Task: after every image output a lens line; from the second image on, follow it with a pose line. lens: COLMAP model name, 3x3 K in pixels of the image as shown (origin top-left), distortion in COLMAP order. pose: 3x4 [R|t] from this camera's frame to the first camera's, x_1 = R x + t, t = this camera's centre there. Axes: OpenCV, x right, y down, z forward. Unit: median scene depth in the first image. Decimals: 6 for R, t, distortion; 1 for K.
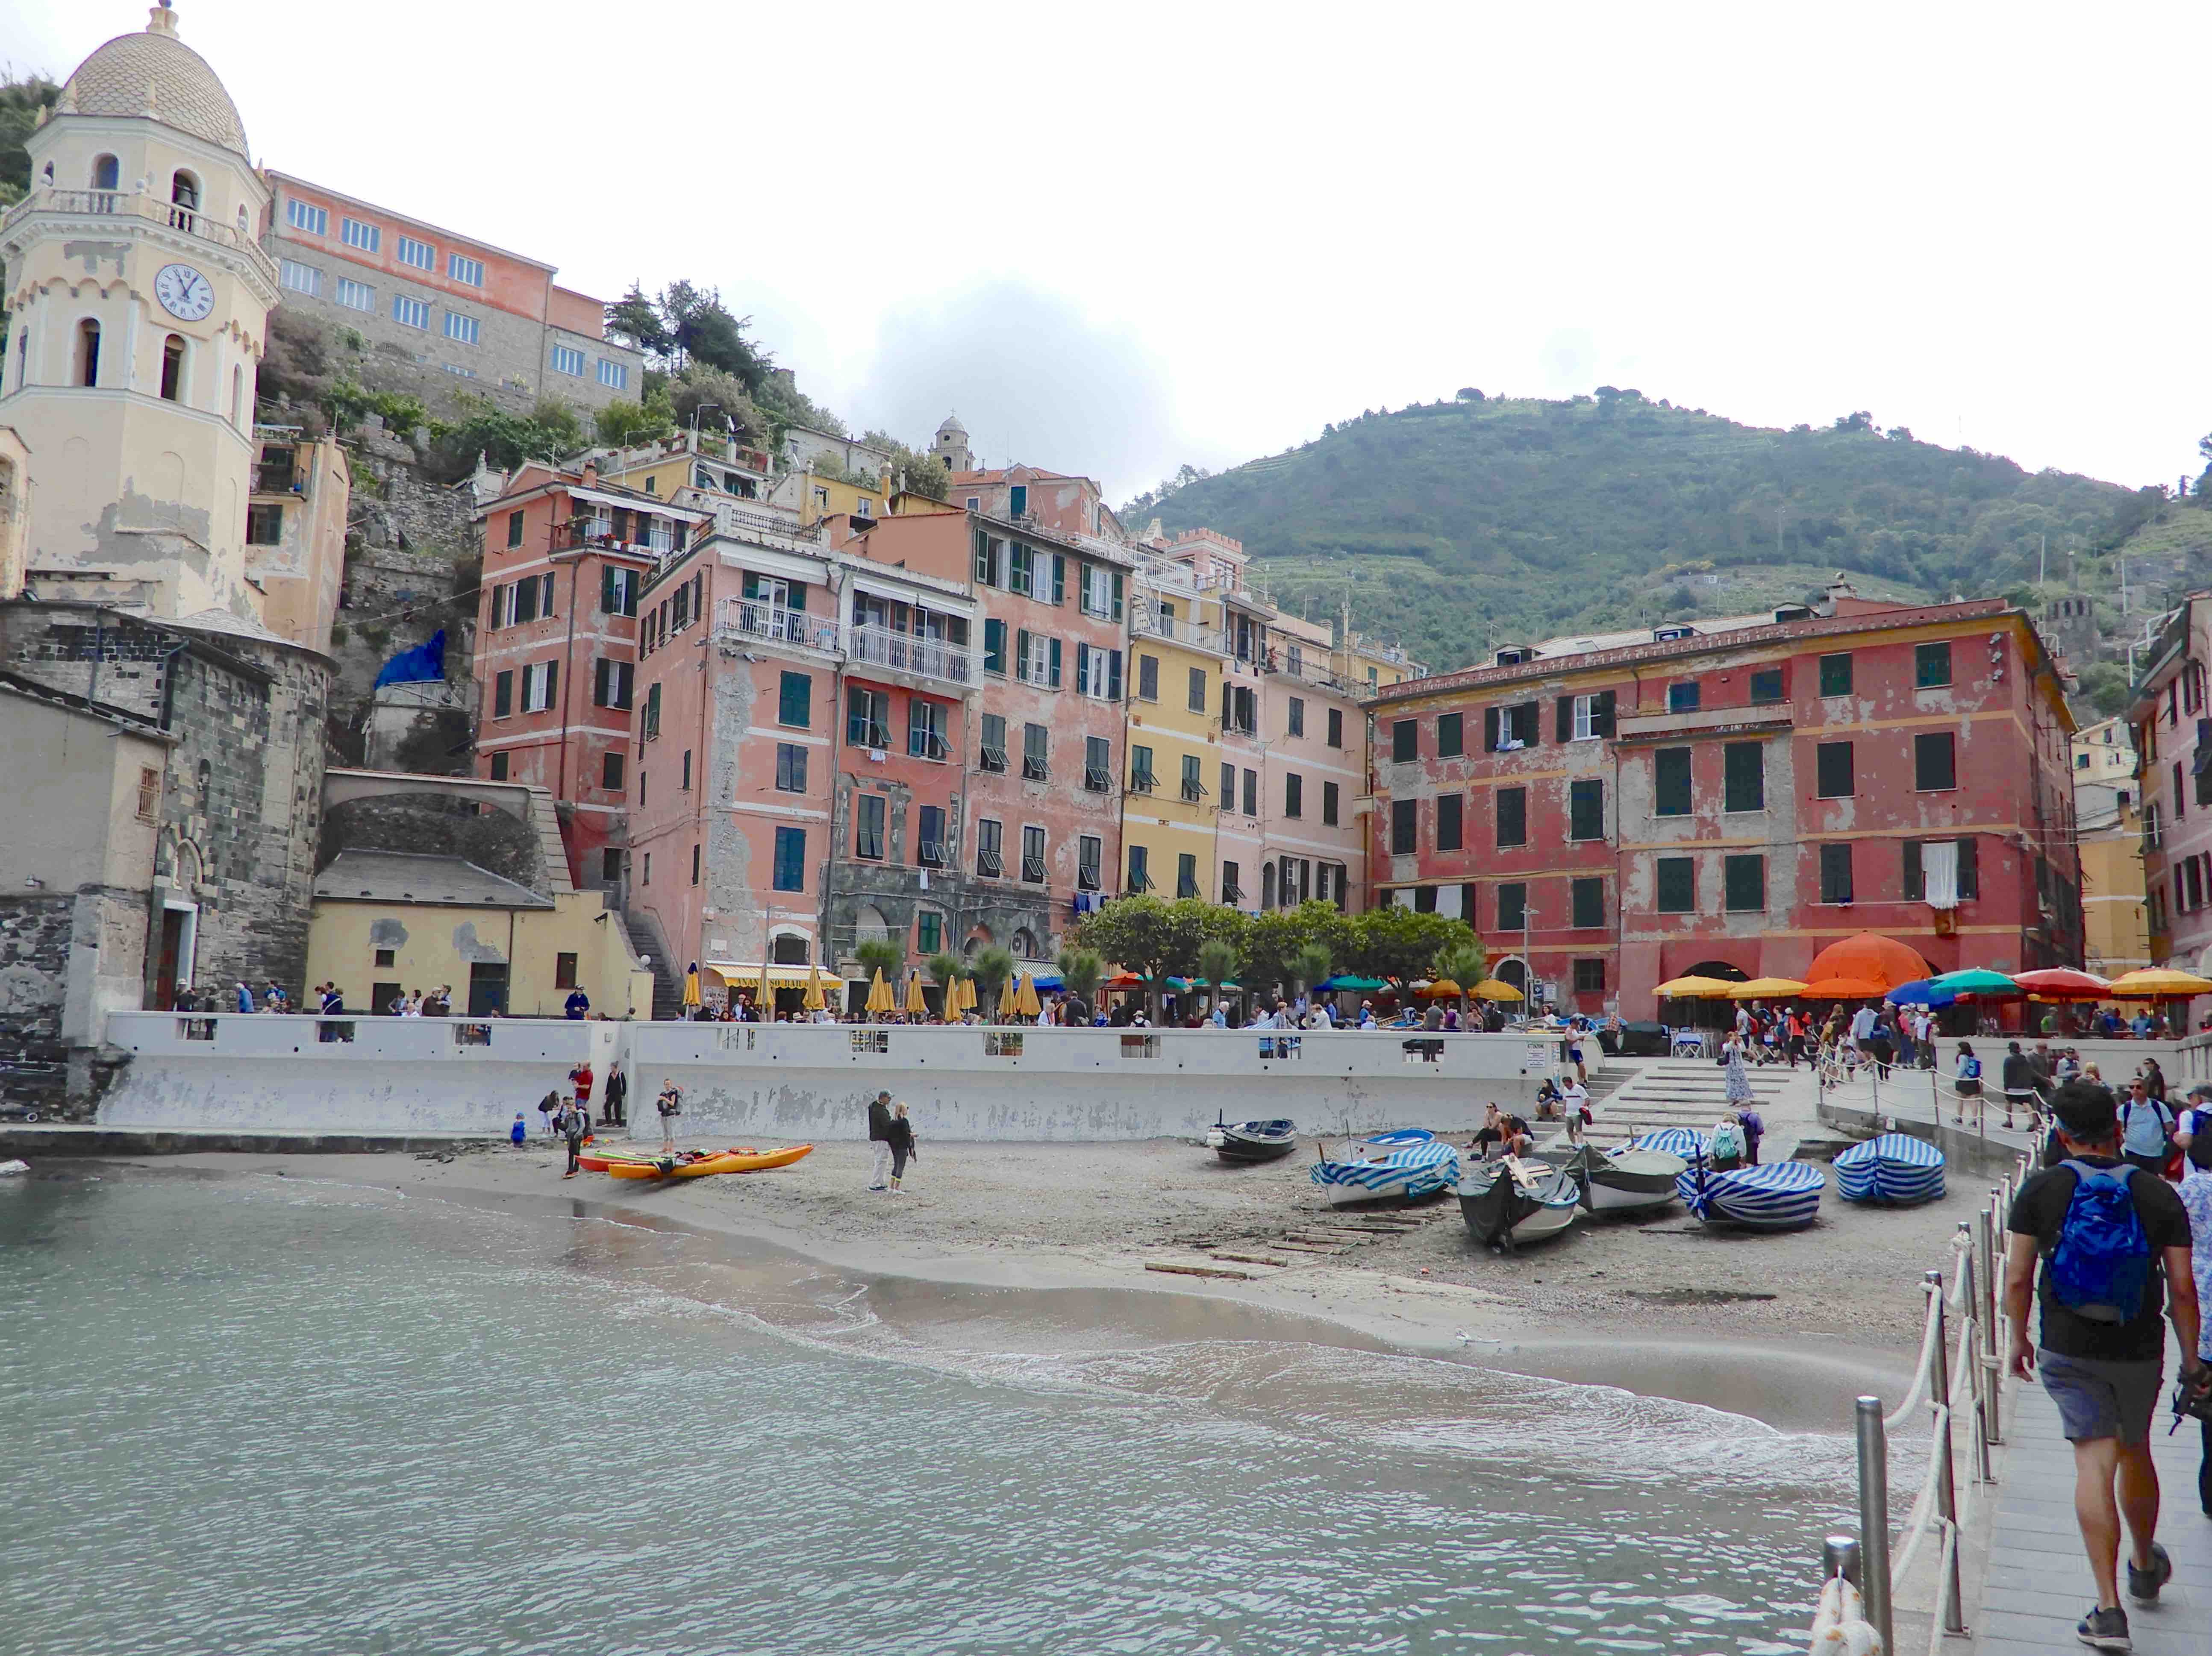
lens RADIAL K [[1804.0, 0, 1103.2], [0, 1804.0, 782.5], [0, 0, 1]] dist [-0.001148, 0.000316]
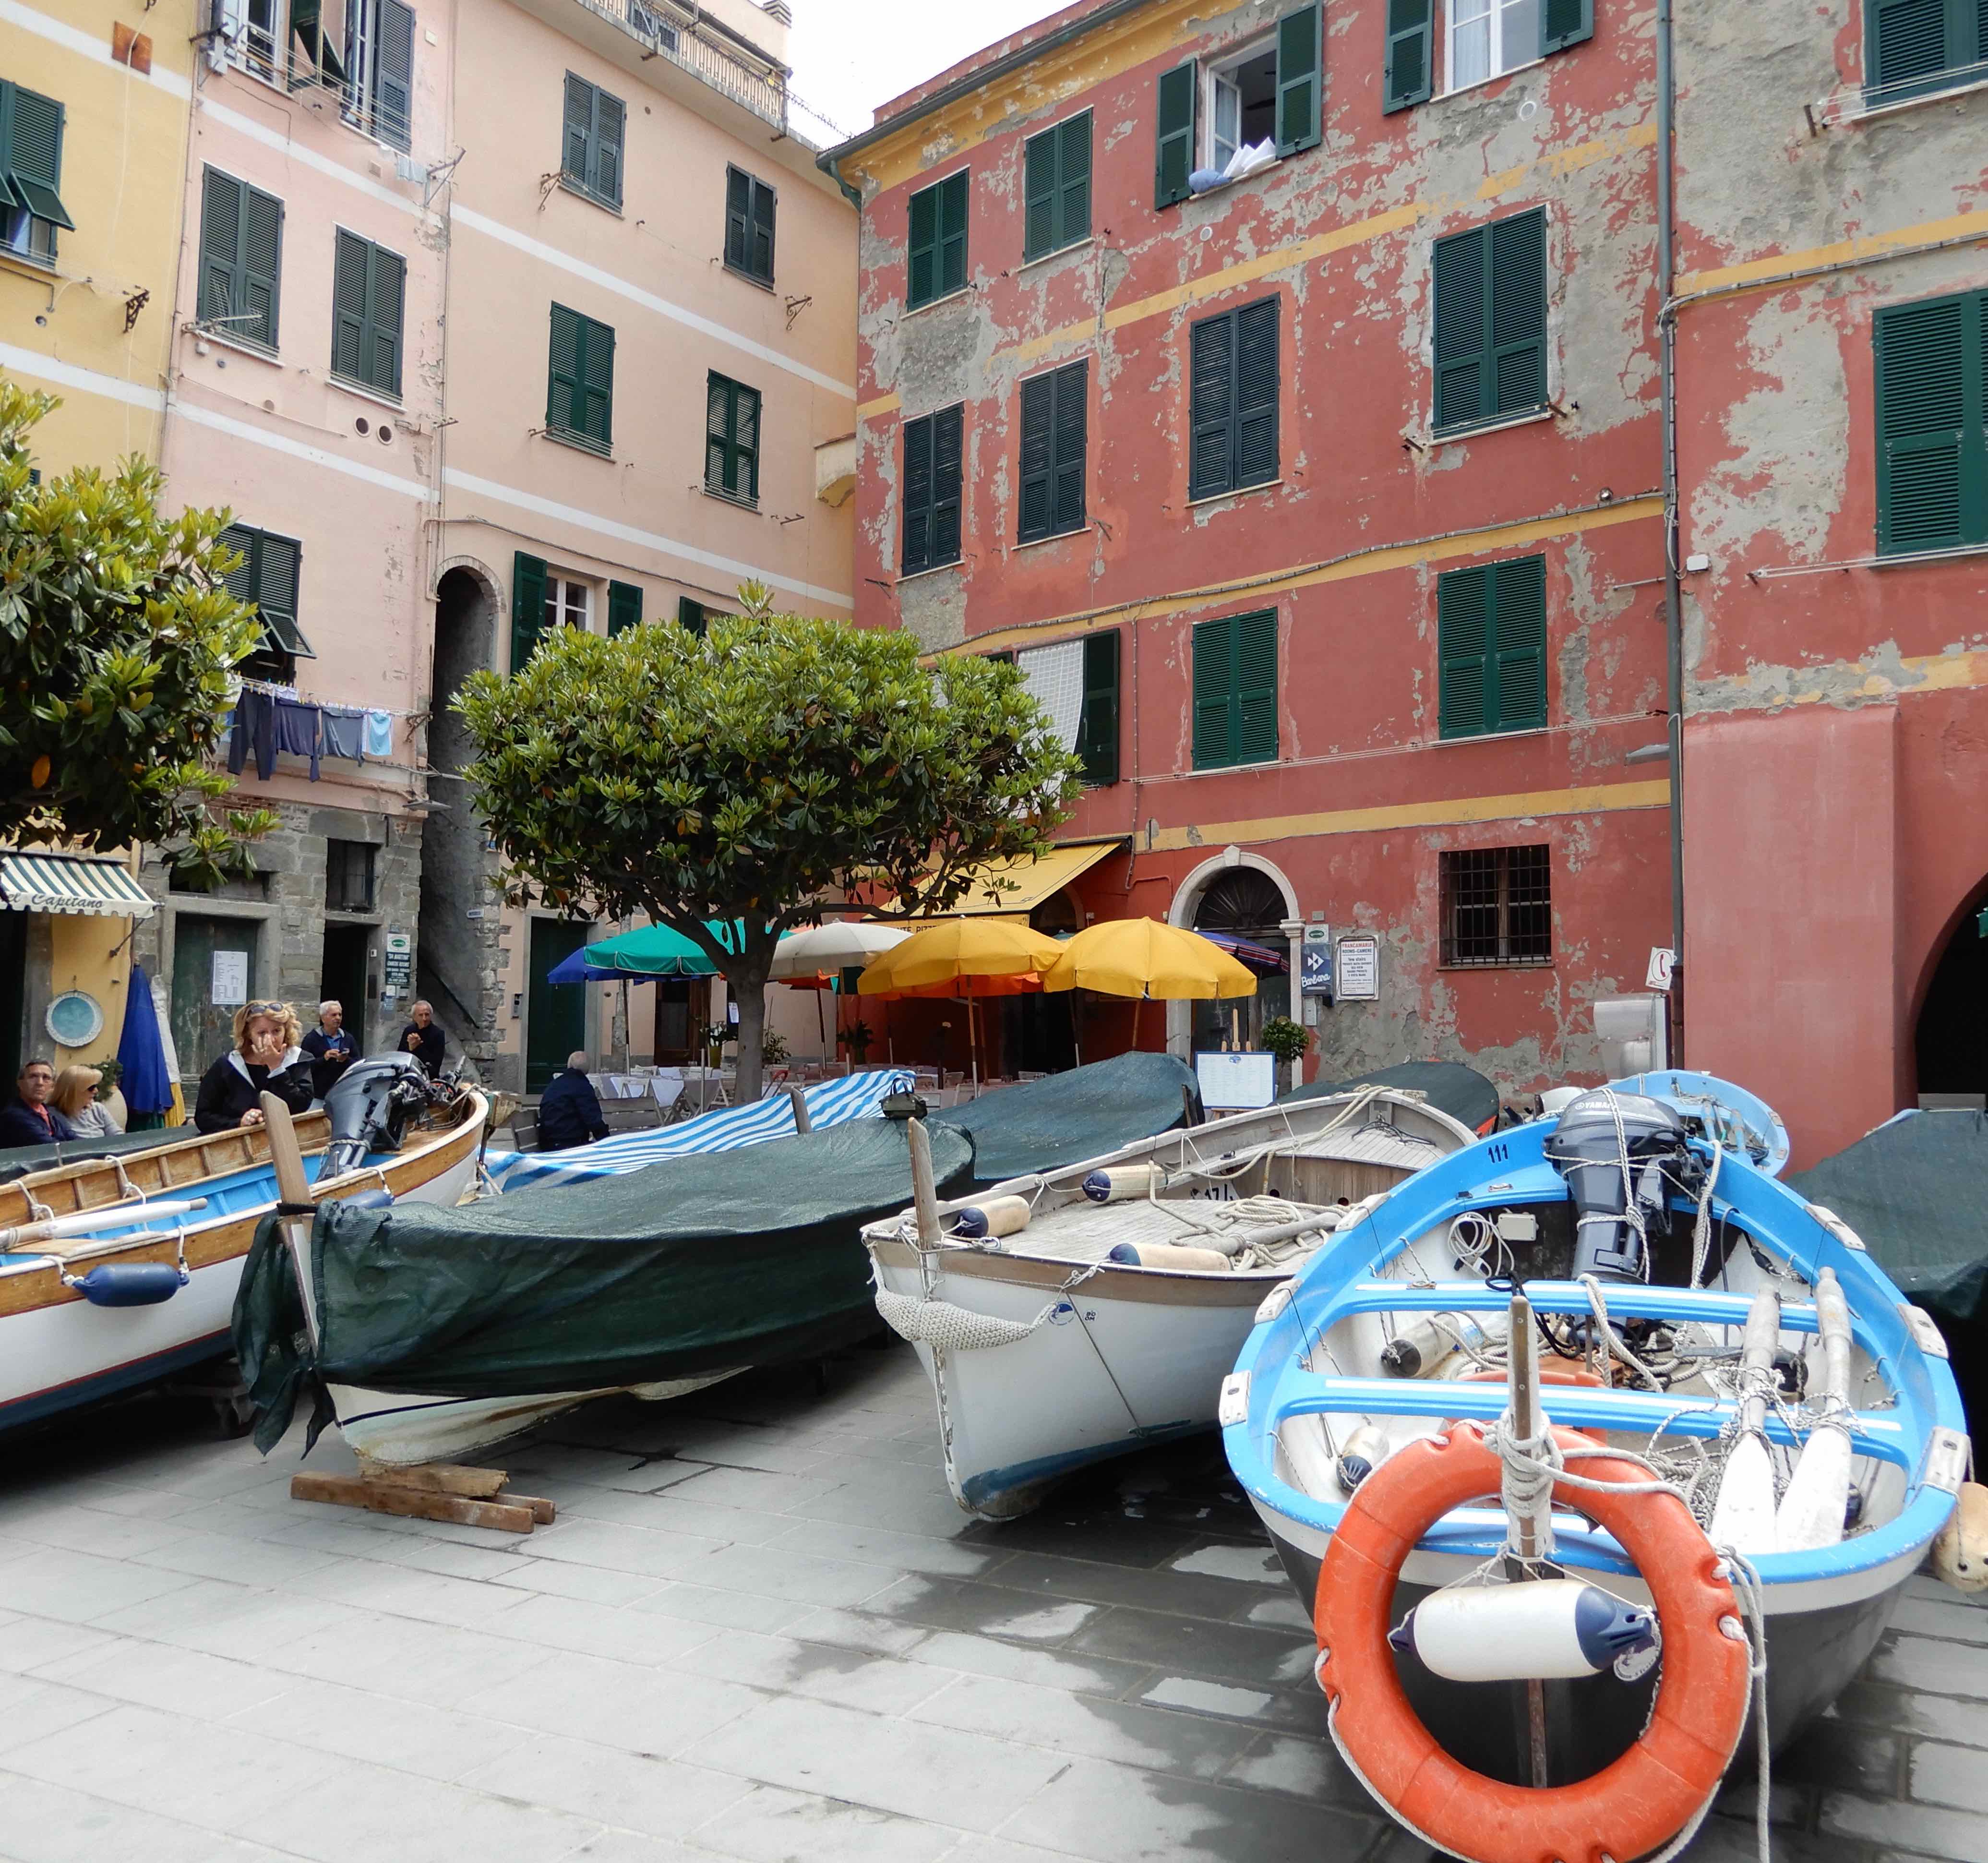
lens RADIAL K [[1787.3, 0, 1060.8], [0, 1787.3, 932.6], [0, 0, 1]] dist [-0.013427, 0.015411]
pose [[0.996530, -0.012116, 0.082343, 0.180510], [0.005481, 0.996754, 0.080320, 0.088992], [-0.083049, -0.079590, 0.993362, 0.734052]]
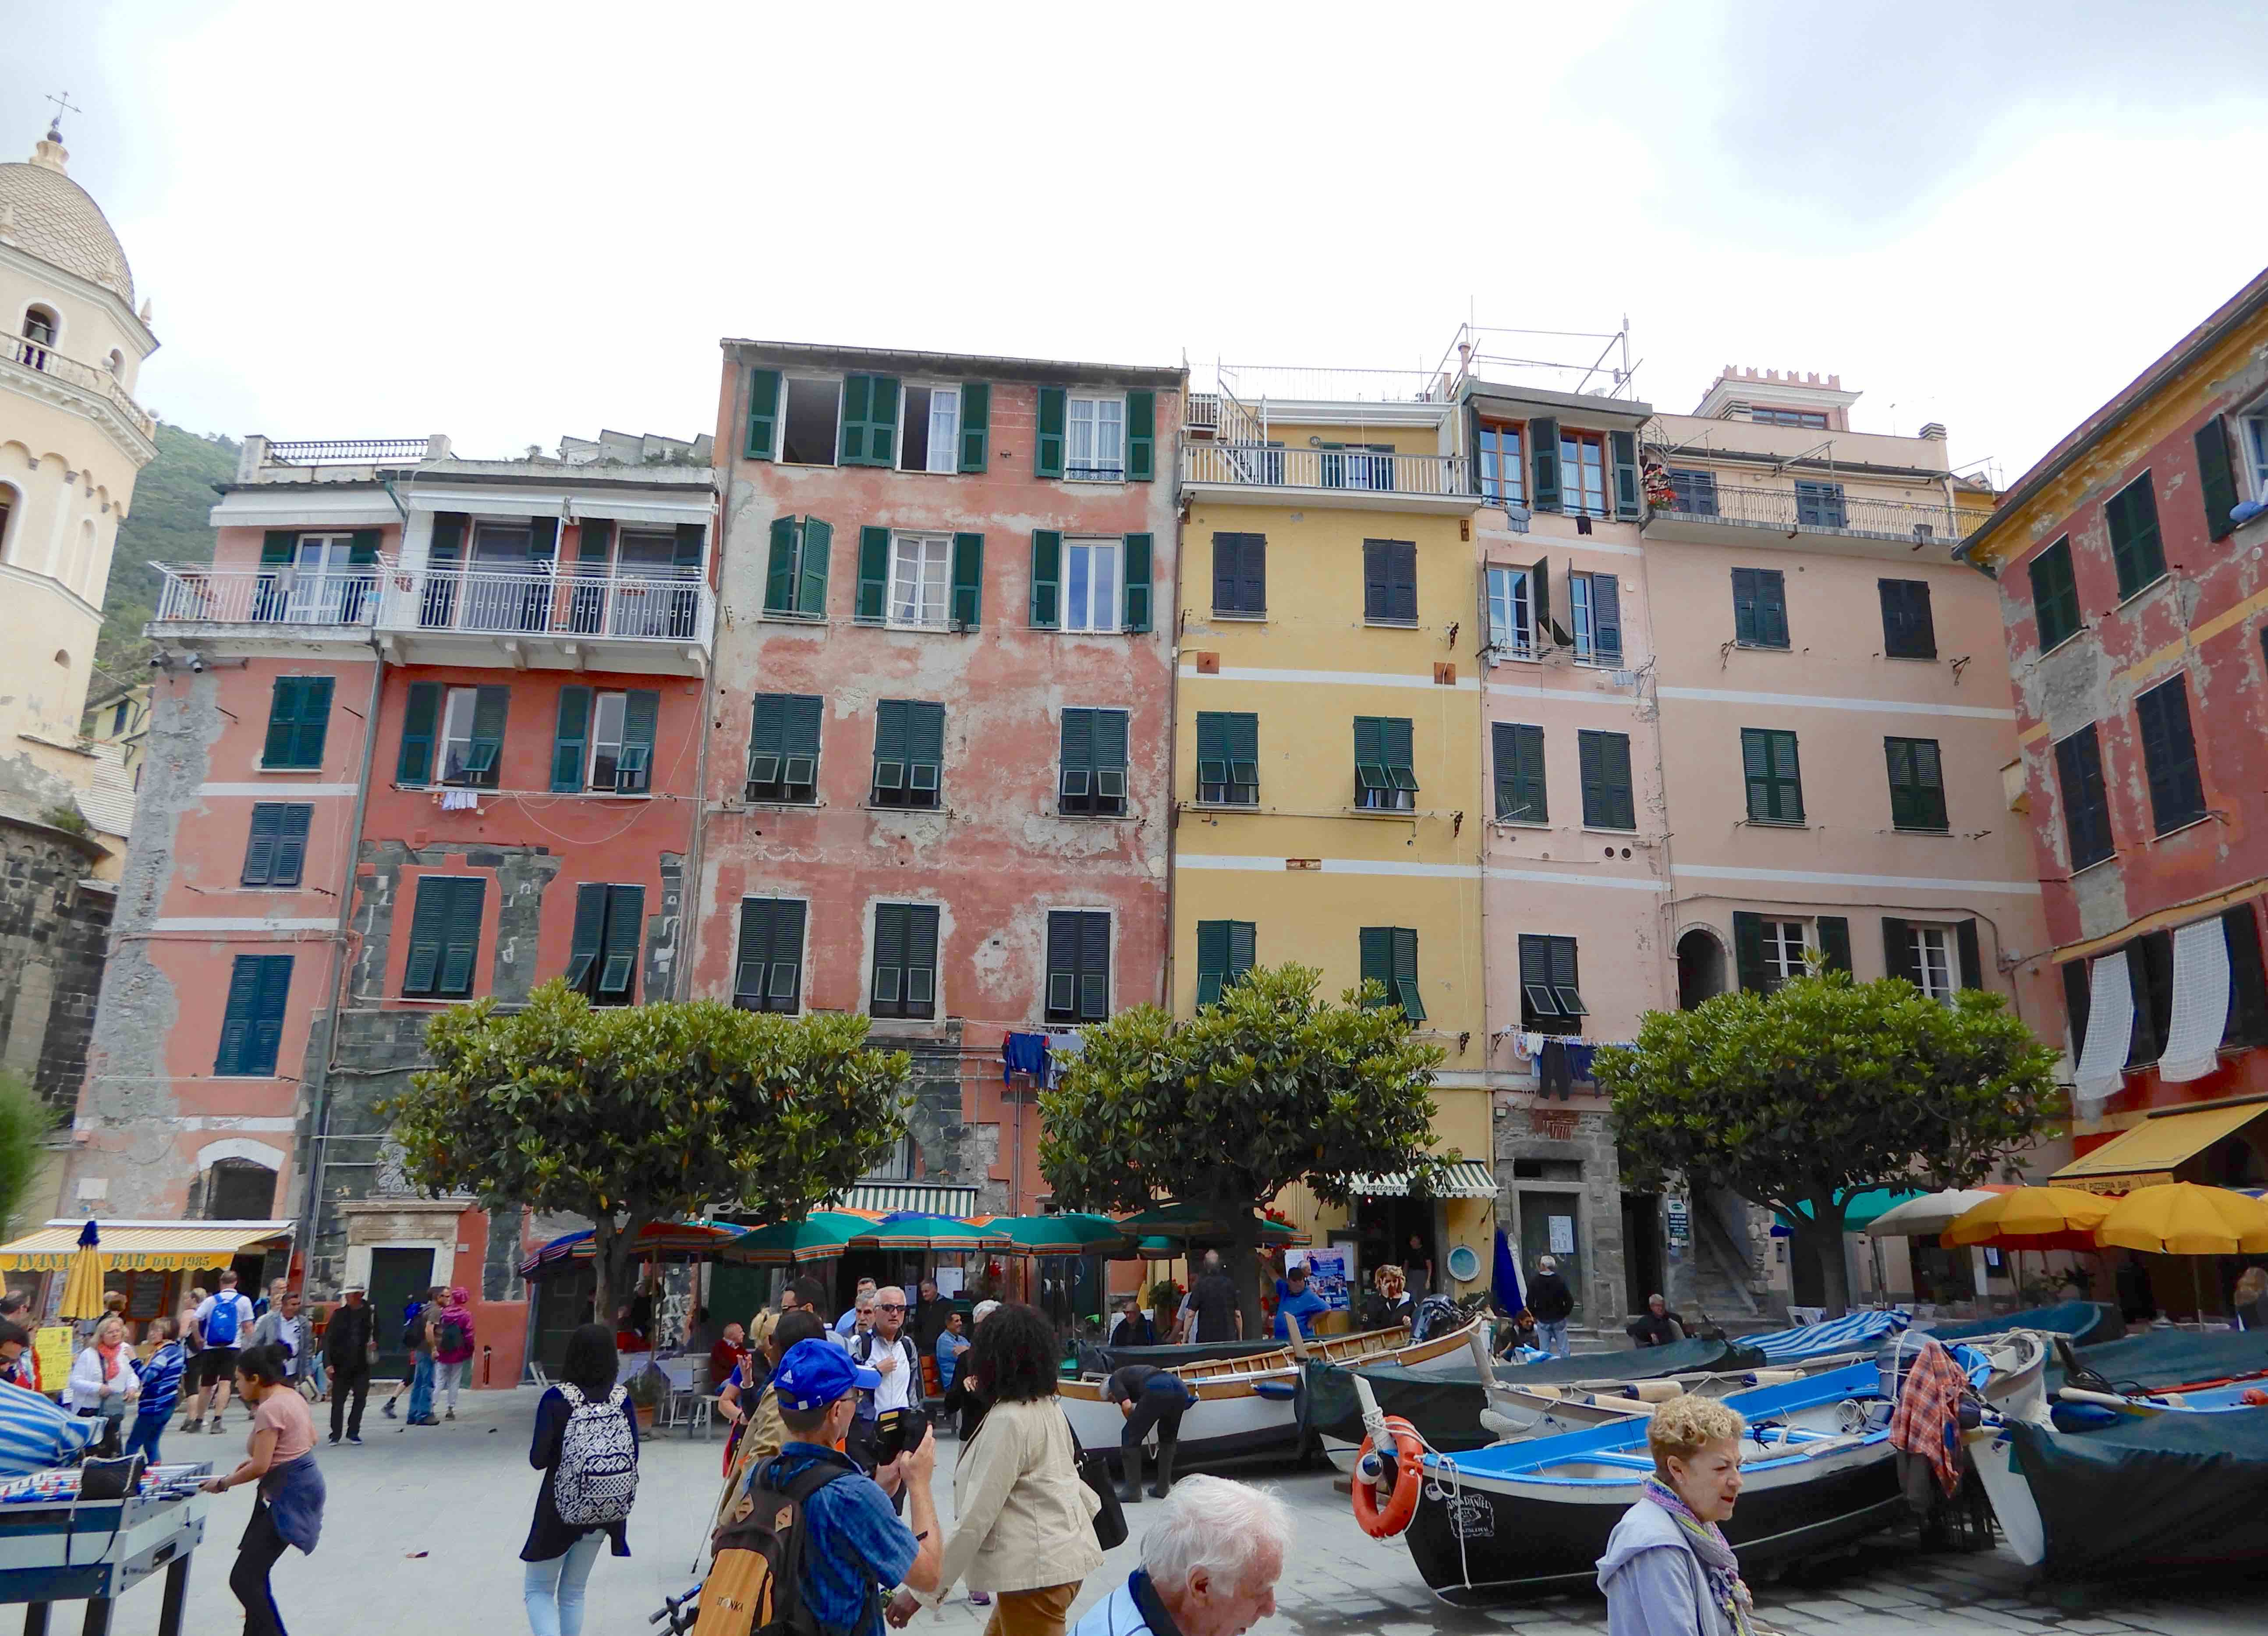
lens RADIAL K [[1626.2, 0, 1134.2], [0, 1626.2, 779.6], [0, 0, 1]] dist [0.023594, -0.007054]
pose [[0.738543, -0.205156, -0.642235, 0.272391], [0.103097, 0.975741, -0.193134, 0.076541], [0.666278, 0.076425, 0.741777, 0.657476]]
